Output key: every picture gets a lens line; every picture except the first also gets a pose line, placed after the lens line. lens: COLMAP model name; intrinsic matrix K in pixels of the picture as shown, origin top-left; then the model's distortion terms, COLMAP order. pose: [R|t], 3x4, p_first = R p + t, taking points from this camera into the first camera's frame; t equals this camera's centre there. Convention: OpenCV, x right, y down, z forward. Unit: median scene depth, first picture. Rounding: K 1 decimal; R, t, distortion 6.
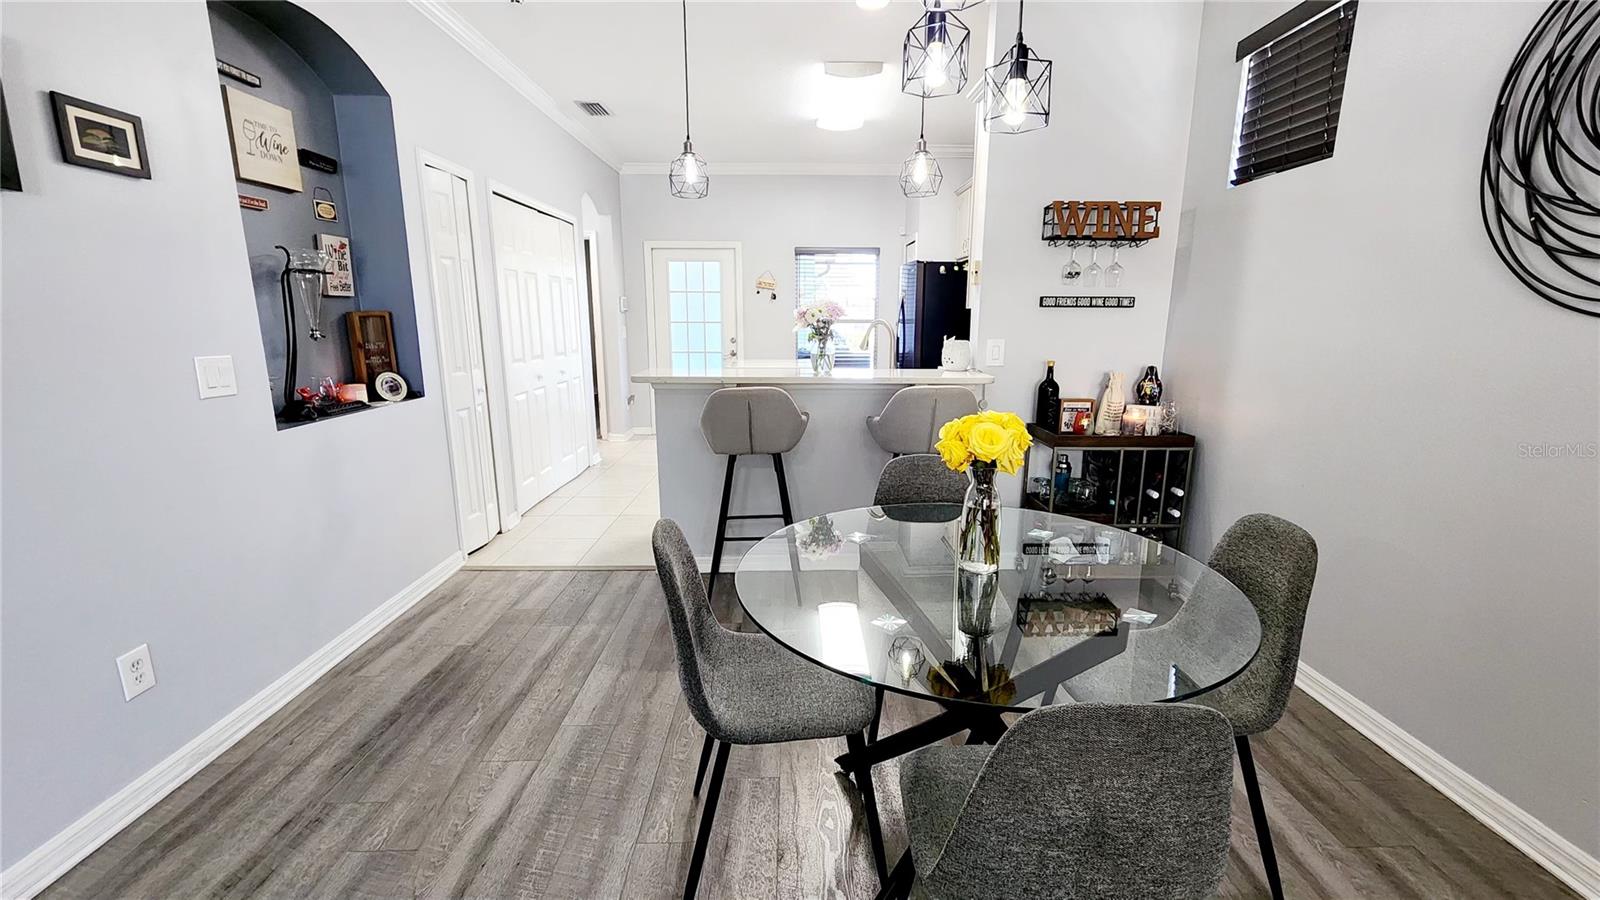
lens RADIAL K [[656.3, 0, 799.8], [0, 656.3, 449.7], [0, 0, 1]] dist [-0.000674, -0.000287]
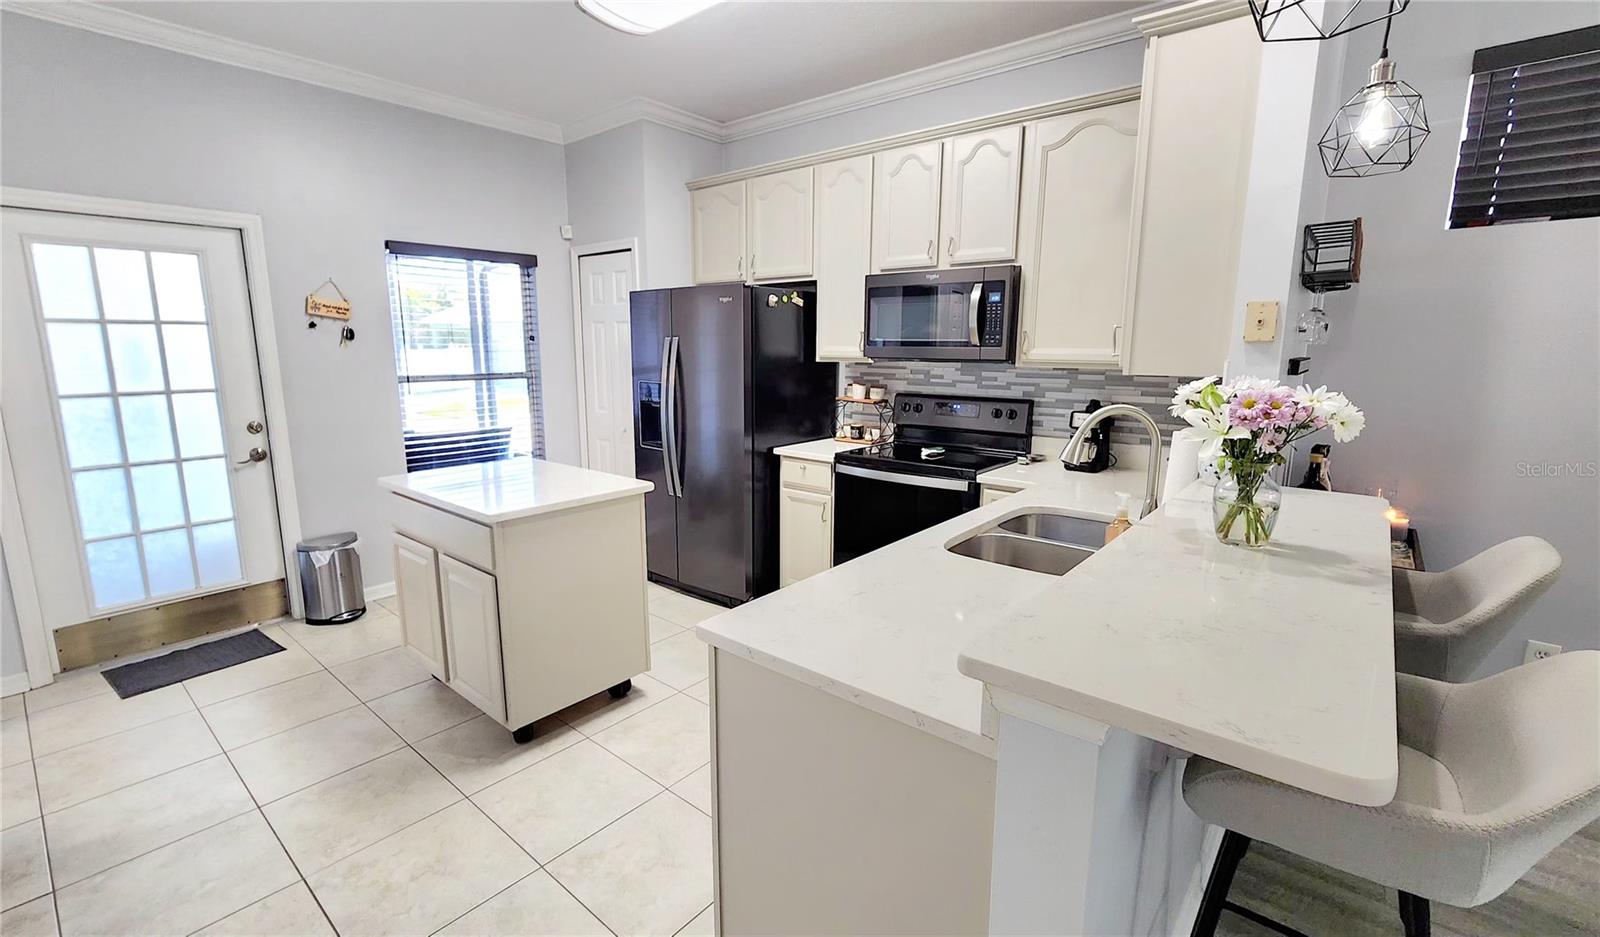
lens RADIAL K [[689.4, 0, 795.3], [0, 689.4, 473.8], [0, 0, 1]] dist [-0.000836, 0.000004]
pose [[0.655781, -0.136751, 0.742462, -0.221121], [0.151560, 0.987283, 0.047979, -0.102147], [-0.739582, 0.081064, 0.668167, 0.406765]]
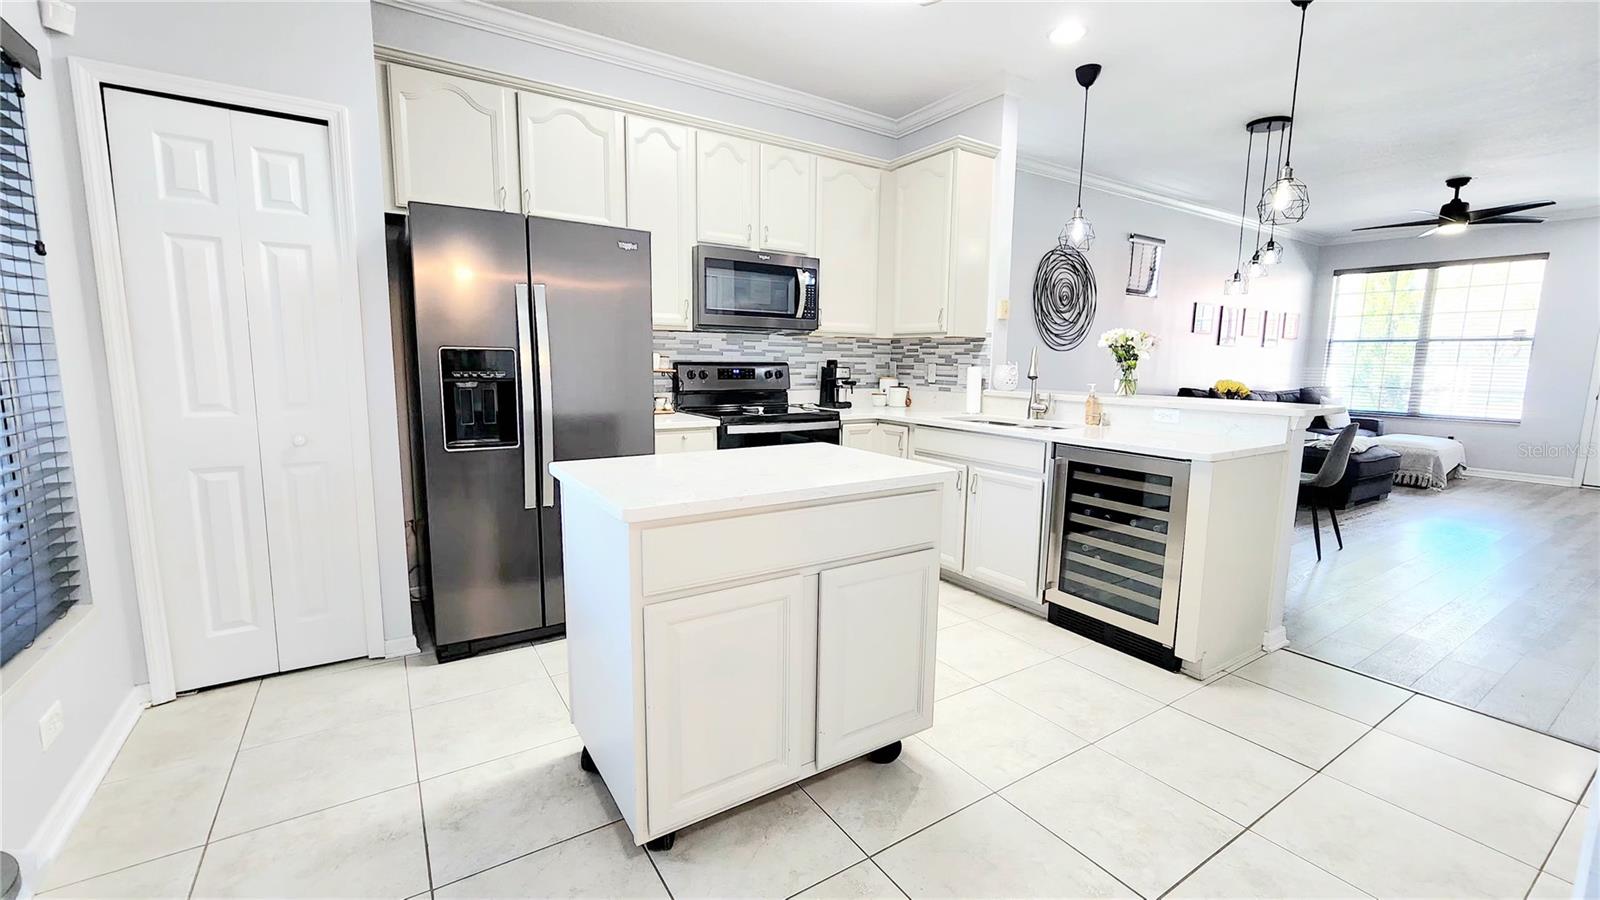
lens RADIAL K [[656.3, 0, 801.6], [0, 656.3, 456.8], [0, 0, 1]] dist [-0.000674, -0.000287]
pose [[-0.535963, -0.126775, 0.834669, -0.265997], [0.163589, 0.954328, 0.249995, -0.169888], [-0.828240, 0.270531, -0.490745, 0.902848]]
